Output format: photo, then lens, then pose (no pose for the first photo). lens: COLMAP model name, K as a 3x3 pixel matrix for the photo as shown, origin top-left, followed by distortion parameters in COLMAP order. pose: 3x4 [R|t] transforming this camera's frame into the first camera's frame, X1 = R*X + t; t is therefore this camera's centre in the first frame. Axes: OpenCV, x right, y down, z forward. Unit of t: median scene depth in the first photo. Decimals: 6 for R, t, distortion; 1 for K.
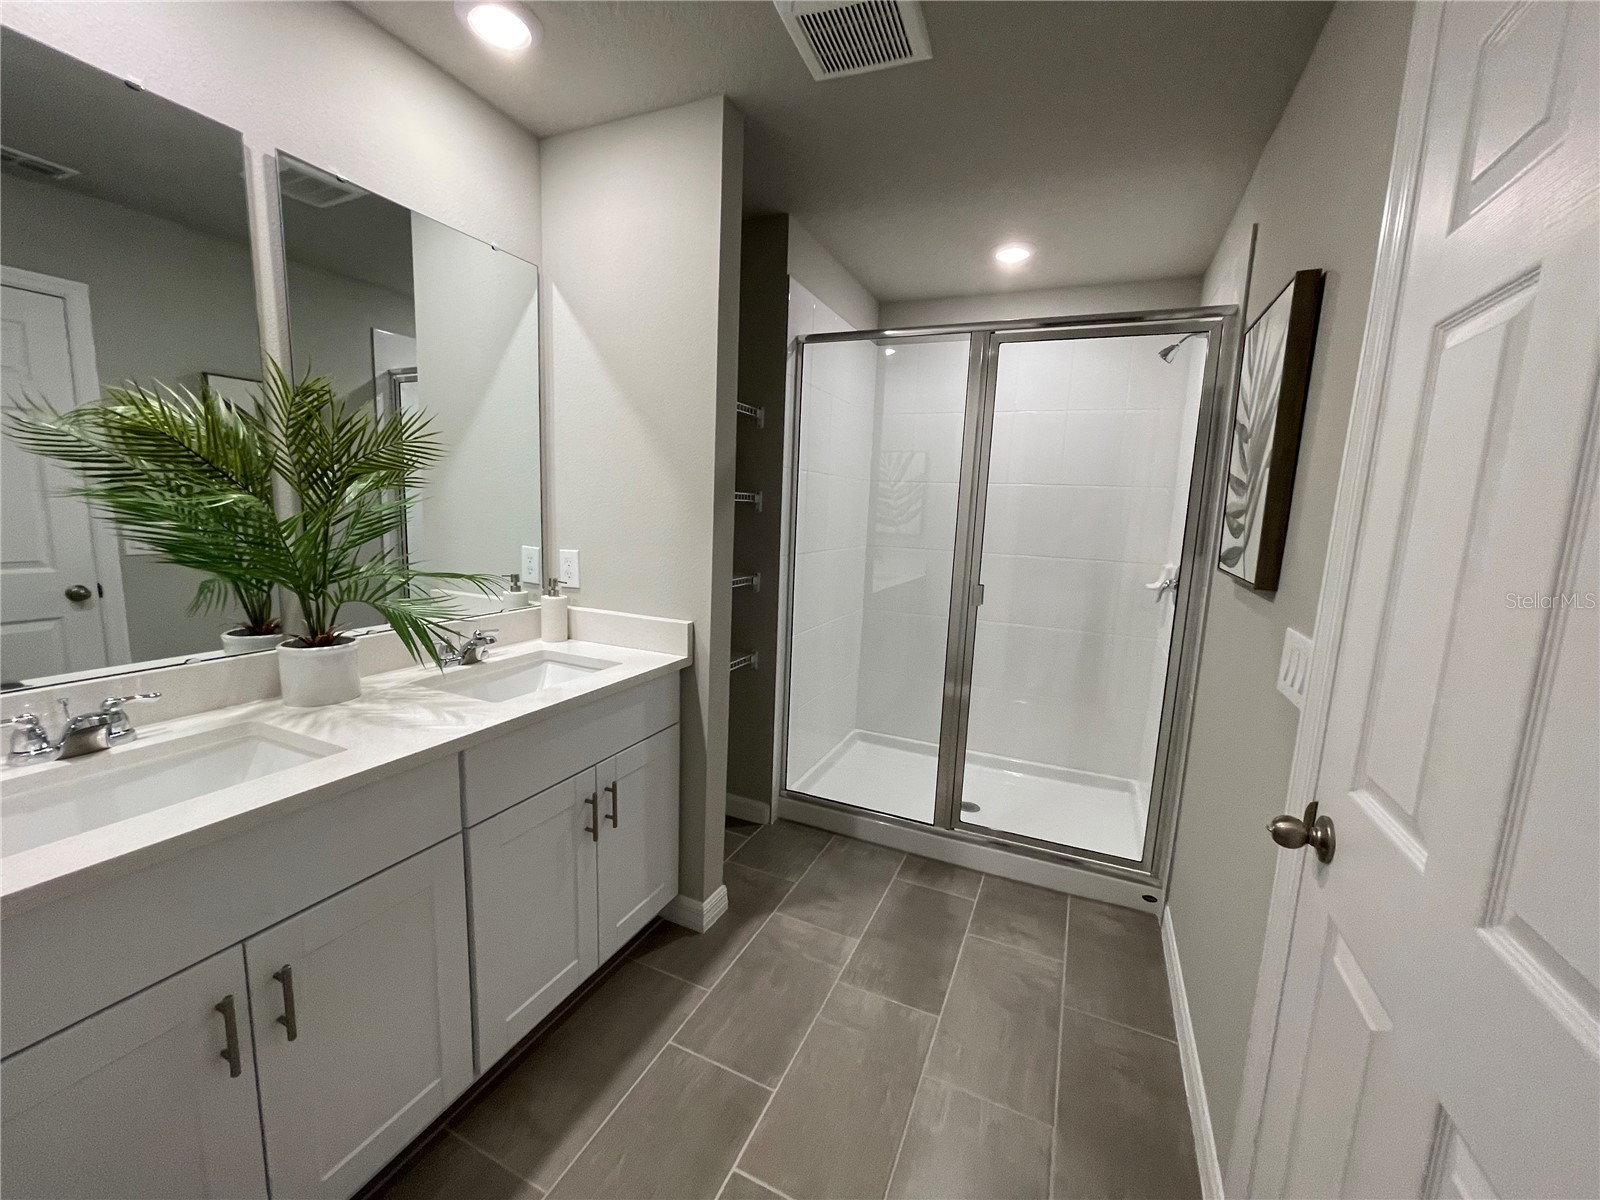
lens RADIAL K [[647.3, 0, 795.3], [0, 647.3, 601.7], [0, 0, 1]] dist [-0.004492, 0.000223]
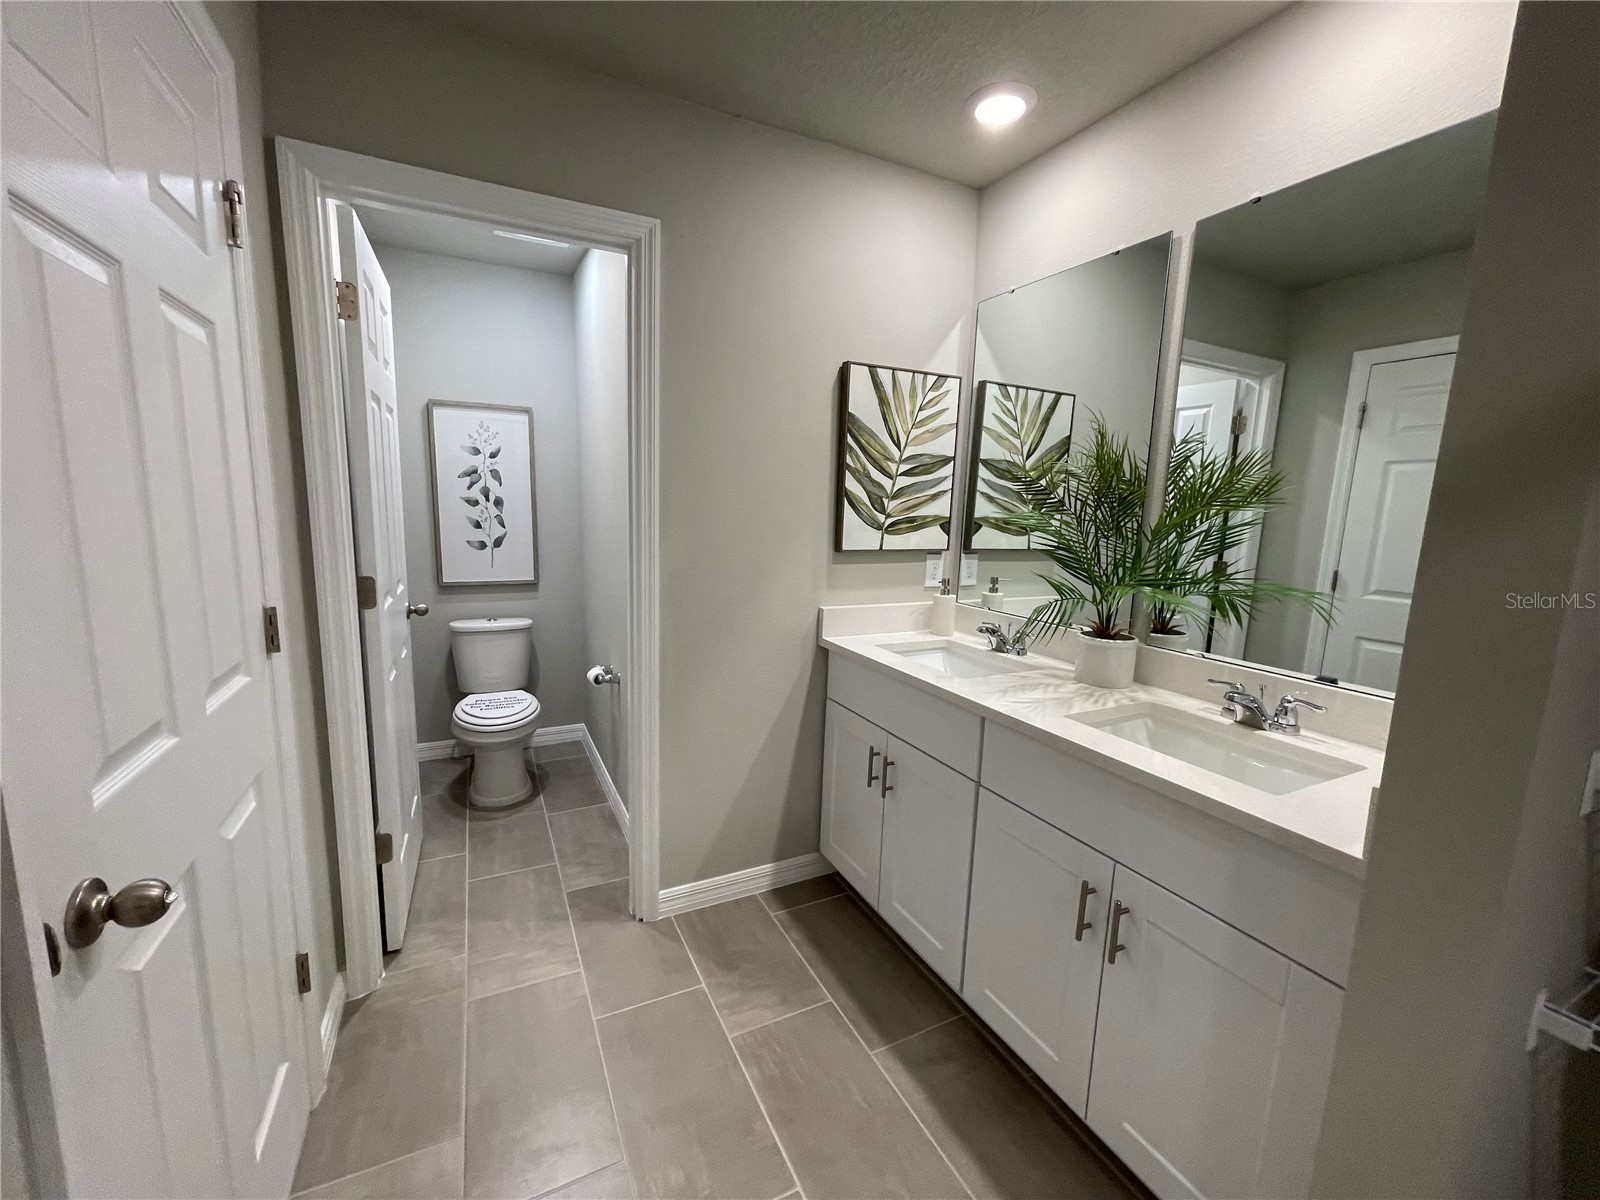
lens RADIAL K [[648.5, 0, 804.2], [0, 648.5, 595.7], [0, 0, 1]] dist [-0.001983, 0.000081]
pose [[-0.620092, 0.058100, -0.782375, 0.554813], [-0.170229, 0.963531, 0.206473, -0.161119], [0.765838, 0.261215, -0.587587, 1.235572]]
